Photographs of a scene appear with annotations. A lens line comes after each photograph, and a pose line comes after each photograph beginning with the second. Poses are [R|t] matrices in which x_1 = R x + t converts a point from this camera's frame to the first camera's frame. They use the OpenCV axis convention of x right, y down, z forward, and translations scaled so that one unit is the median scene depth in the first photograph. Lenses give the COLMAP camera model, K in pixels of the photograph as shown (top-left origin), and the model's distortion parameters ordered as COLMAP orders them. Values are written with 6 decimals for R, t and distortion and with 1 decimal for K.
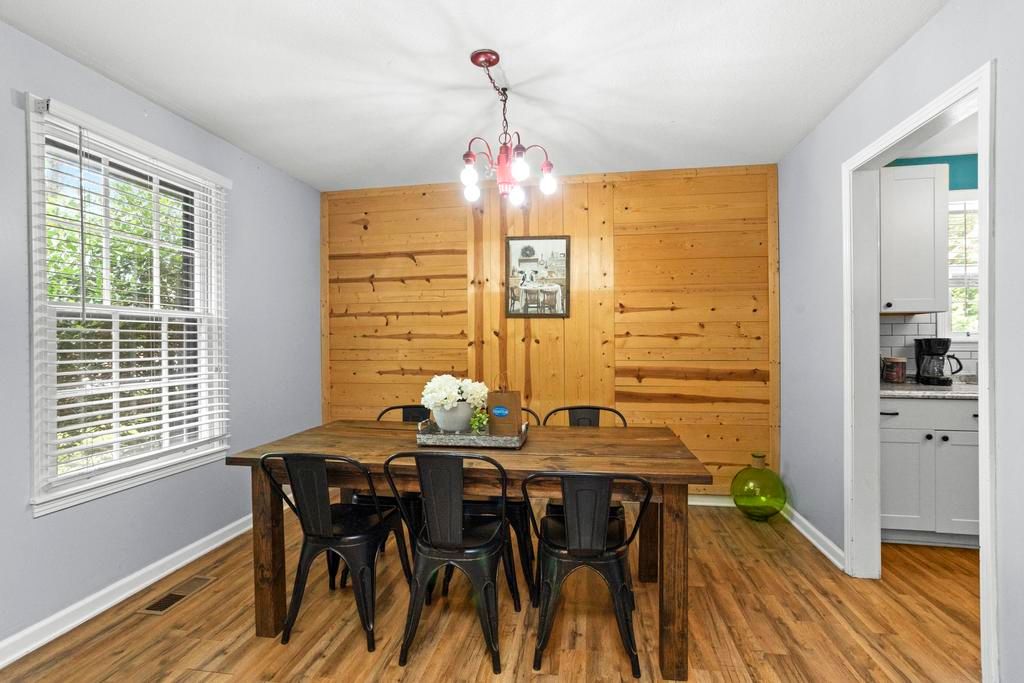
lens RADIAL K [[495.9, 0, 506.7], [0, 495.9, 345.3], [0, 0, 1]] dist [0.003319, 0.002358]
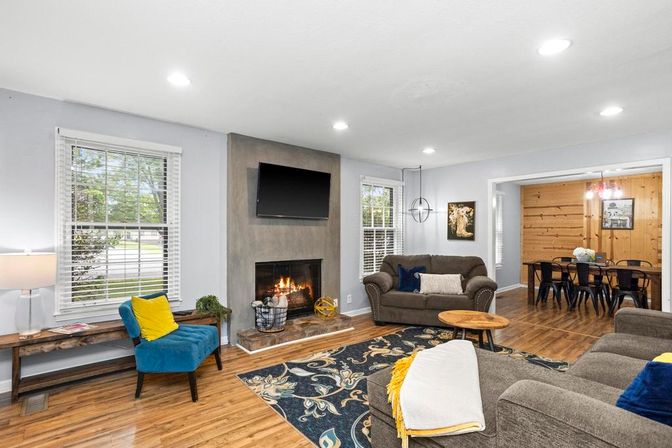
lens RADIAL K [[325.4, 0, 336.1], [0, 325.4, 231.2], [0, 0, 1]] dist [0.003319, 0.002358]
pose [[0.775421, 0.010955, -0.631350, 0.000185], [-0.019377, 0.999791, -0.006451, -0.006566], [0.631148, 0.017236, 0.775471, -1.295225]]
